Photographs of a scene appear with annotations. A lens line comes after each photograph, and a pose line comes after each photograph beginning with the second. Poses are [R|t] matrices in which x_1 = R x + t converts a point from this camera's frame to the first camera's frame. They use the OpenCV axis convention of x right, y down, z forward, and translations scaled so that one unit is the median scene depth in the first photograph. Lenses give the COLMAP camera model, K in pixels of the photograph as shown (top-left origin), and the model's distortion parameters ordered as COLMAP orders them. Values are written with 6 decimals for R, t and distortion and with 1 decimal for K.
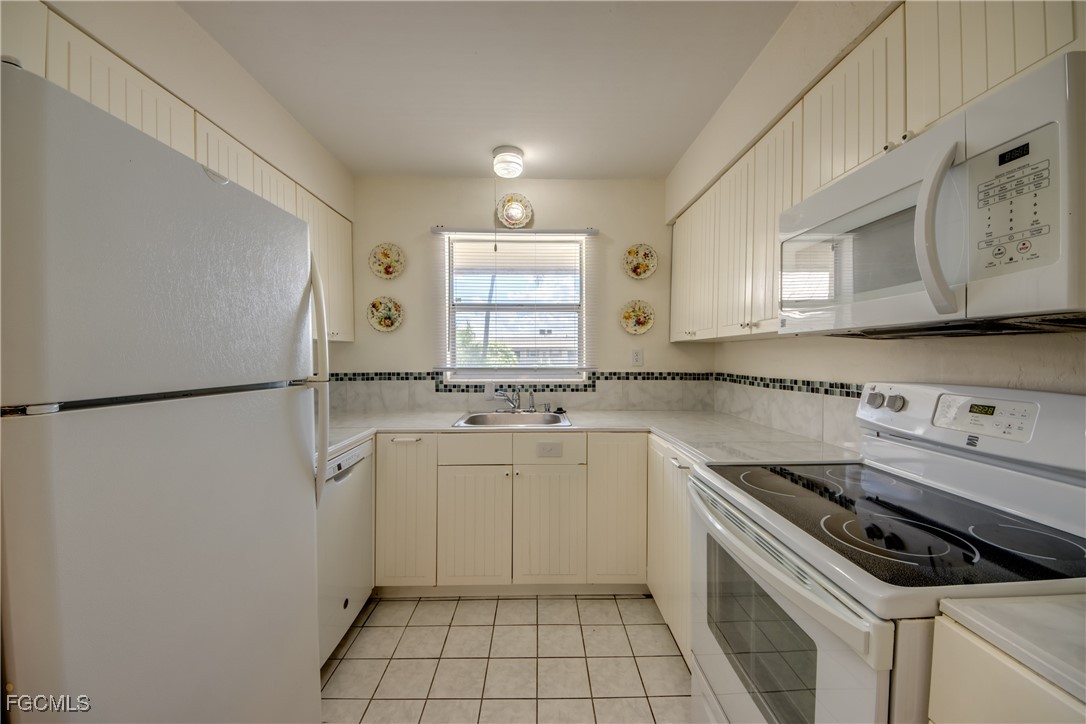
lens RADIAL K [[415.5, 0, 543.0], [0, 415.5, 362.0], [0, 0, 1]] dist [0.001031, -0.014013]
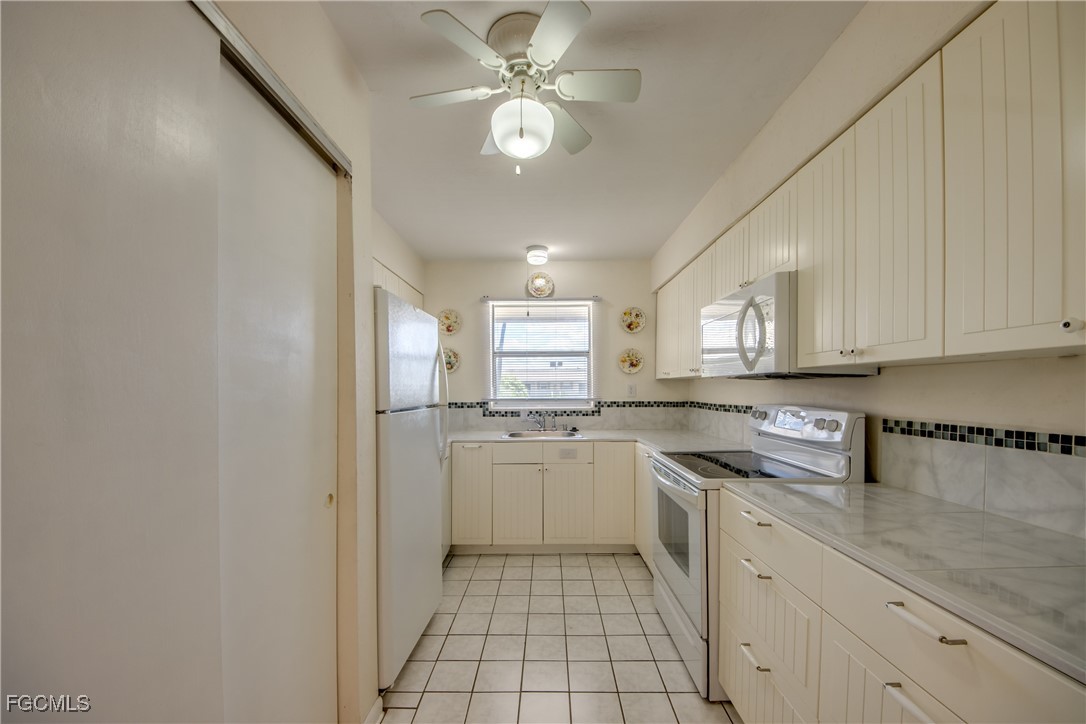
lens RADIAL K [[436.5, 0, 523.4], [0, 436.5, 393.7], [0, 0, 1]] dist [-0.000002, -0.000169]
pose [[0.997744, -0.005852, -0.066885, -0.029937], [0.005662, 0.999979, -0.003039, 0.001853], [0.066901, 0.002653, 0.997756, -0.450077]]
